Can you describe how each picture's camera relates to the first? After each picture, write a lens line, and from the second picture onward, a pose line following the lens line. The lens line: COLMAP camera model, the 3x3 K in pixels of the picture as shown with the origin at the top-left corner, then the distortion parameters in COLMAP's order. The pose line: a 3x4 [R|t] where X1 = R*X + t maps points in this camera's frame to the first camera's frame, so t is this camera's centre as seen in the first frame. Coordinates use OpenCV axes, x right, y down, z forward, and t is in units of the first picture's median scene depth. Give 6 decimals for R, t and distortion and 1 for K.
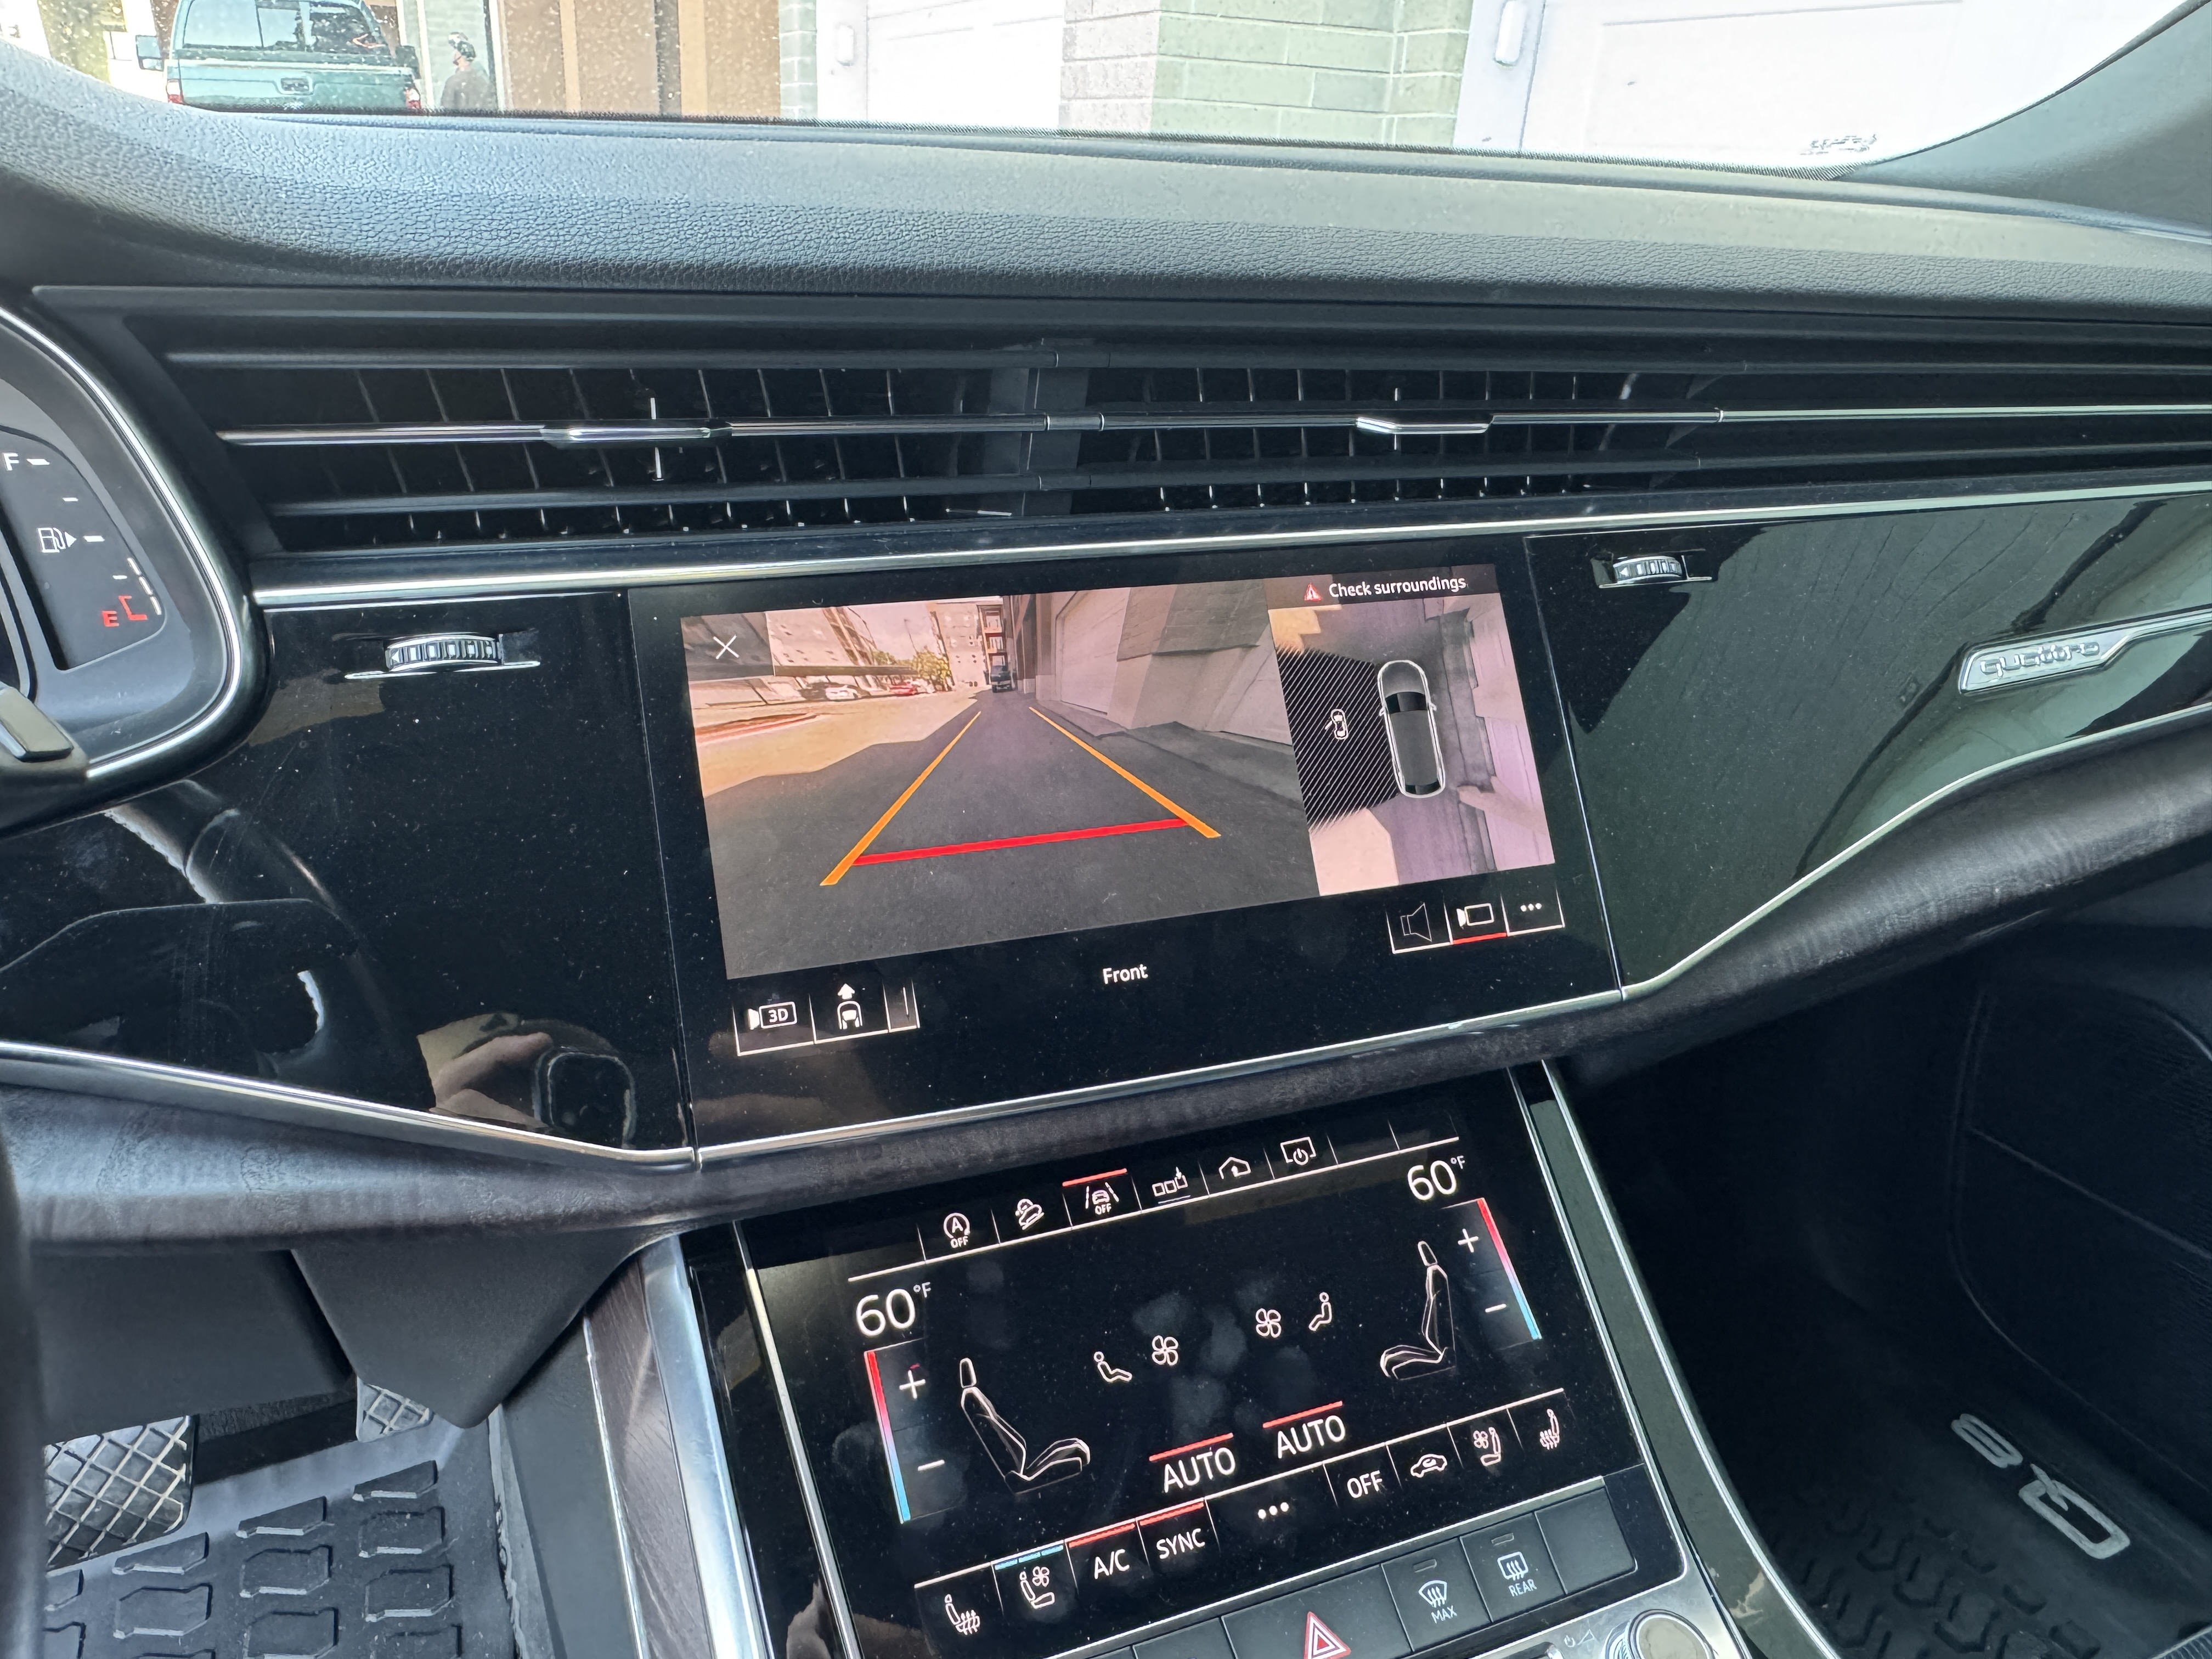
lens RADIAL K [[1468.1, 0, 1012.1], [0, 1468.1, 827.3], [0, 0, 1]] dist [-0.005191, 0.002960]
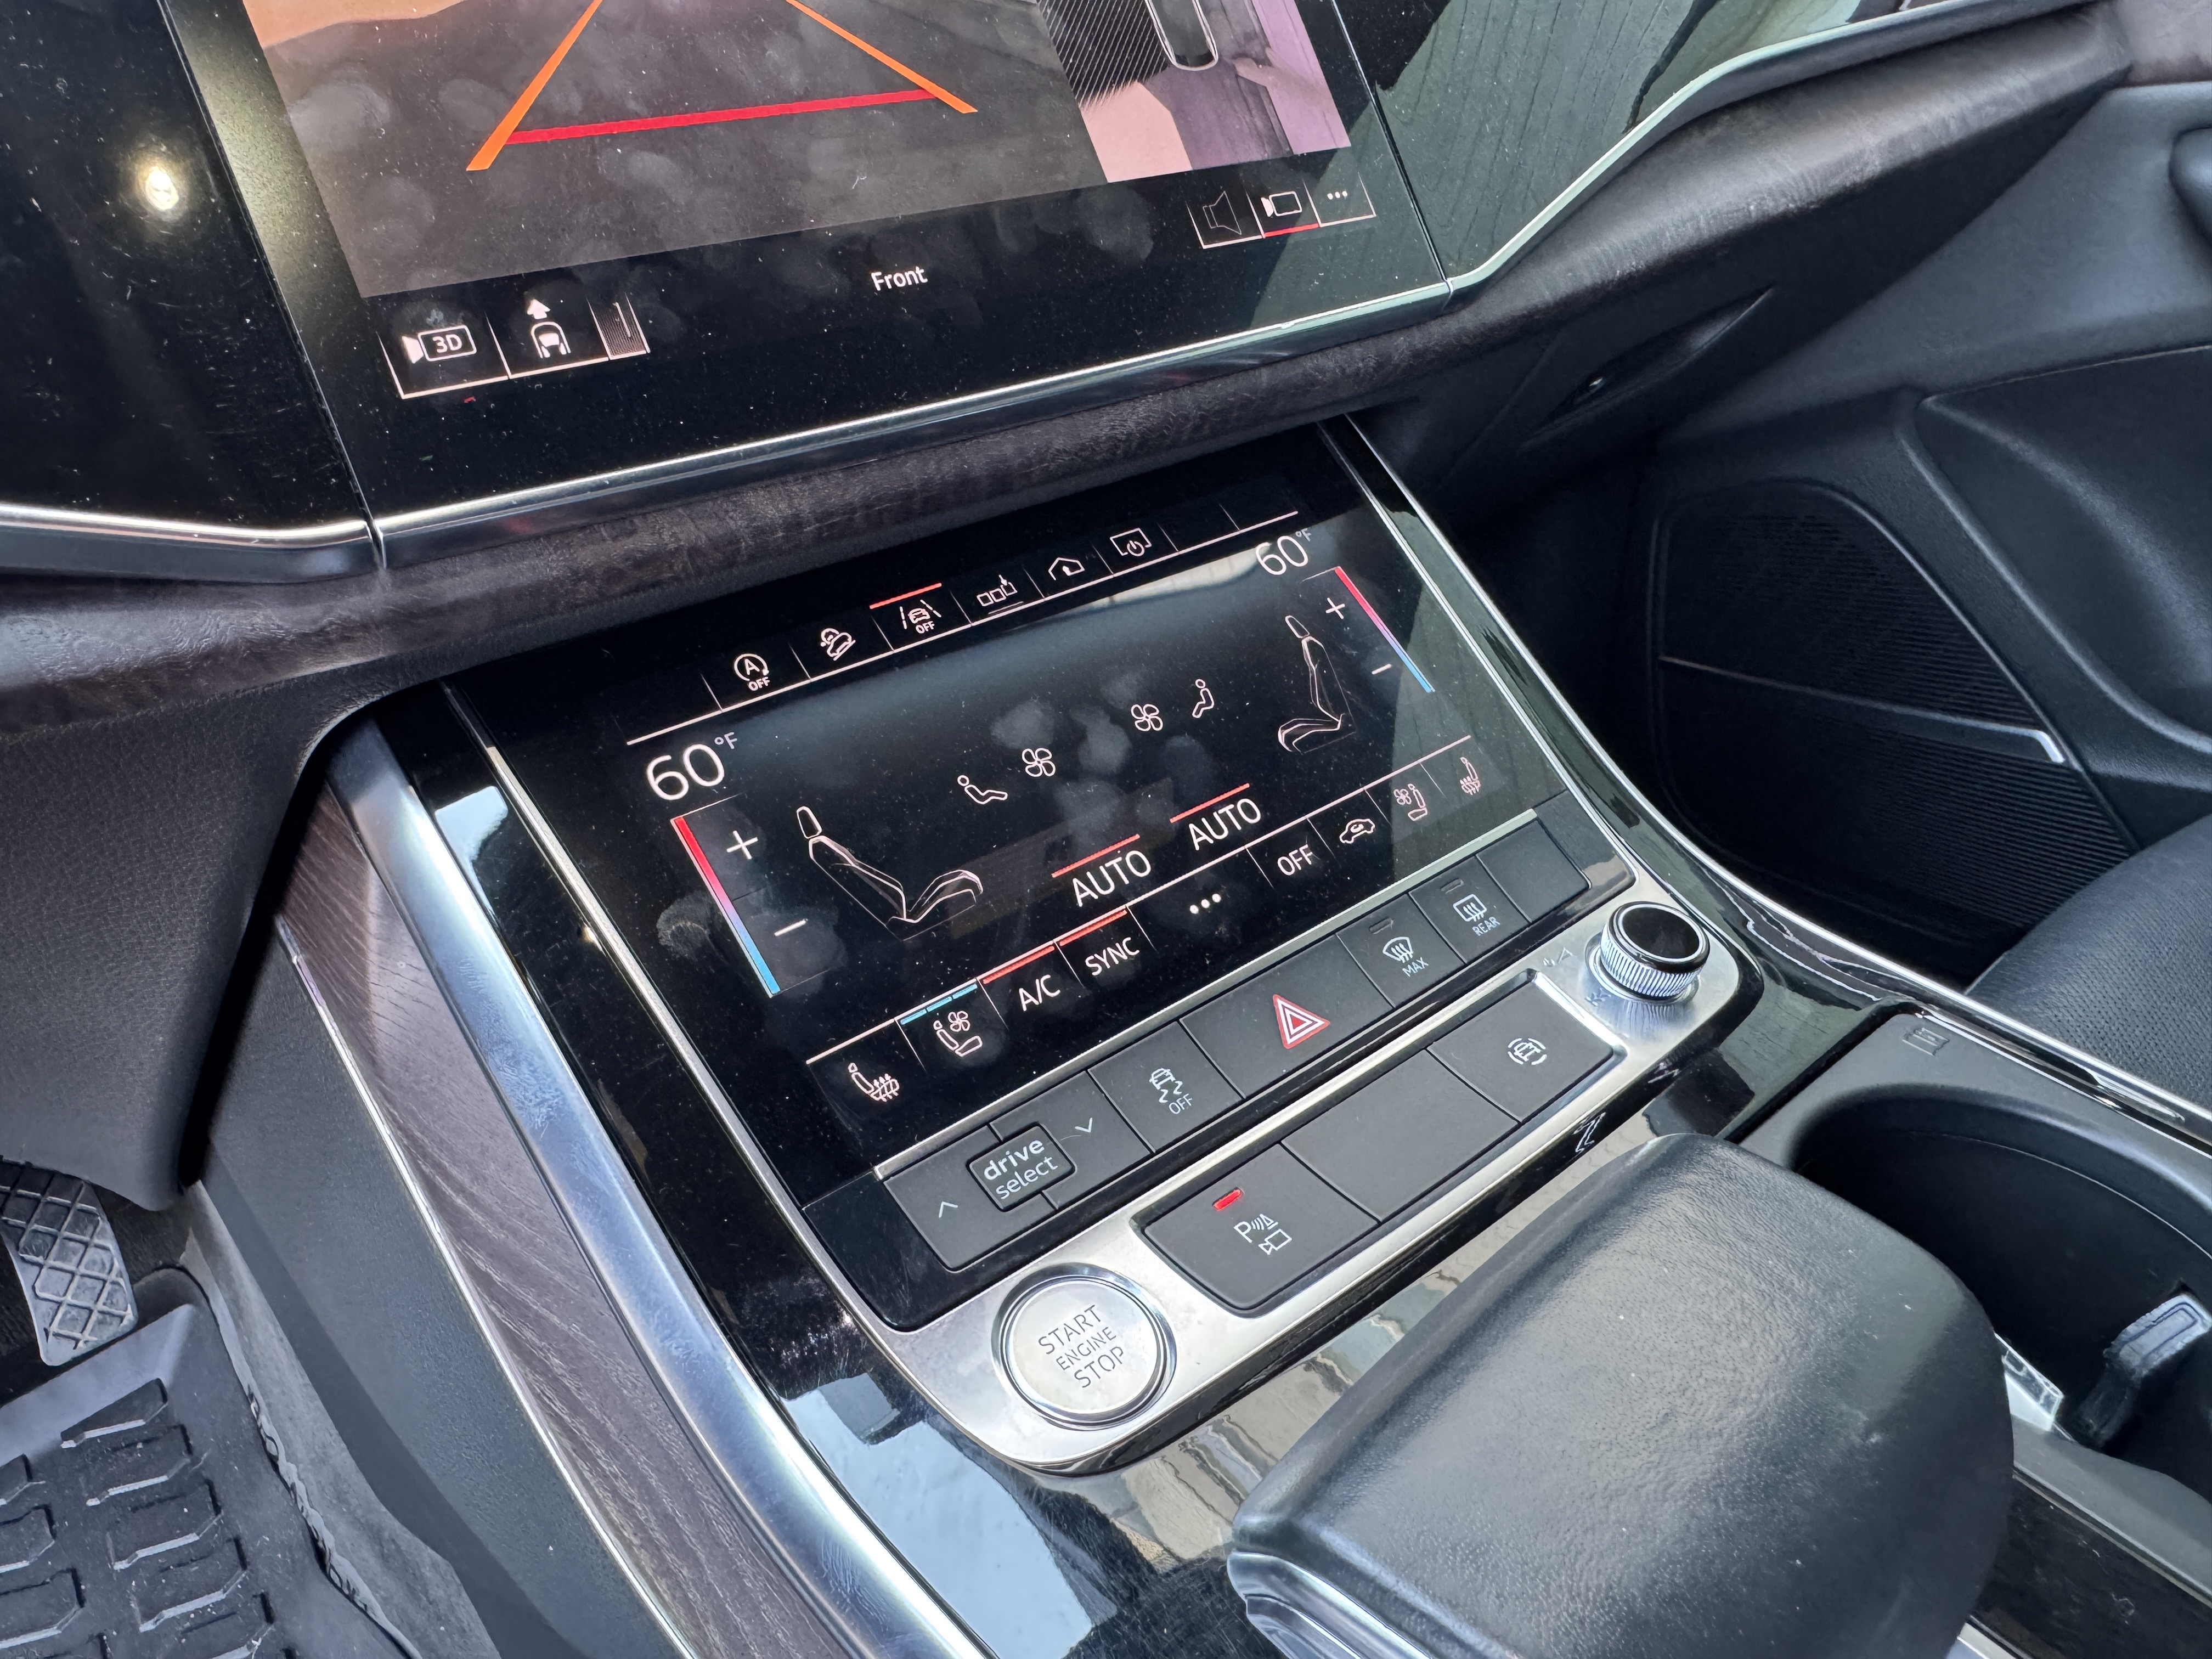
lens RADIAL K [[1468.1, 0, 1007.5], [0, 1468.1, 823.8], [0, 0, 1]] dist [-0.005191, 0.002960]
pose [[0.953550, -0.214879, 0.211112, -0.089988], [0.197584, 0.975160, 0.100116, 0.301545], [-0.227381, -0.053753, 0.972321, 0.209669]]
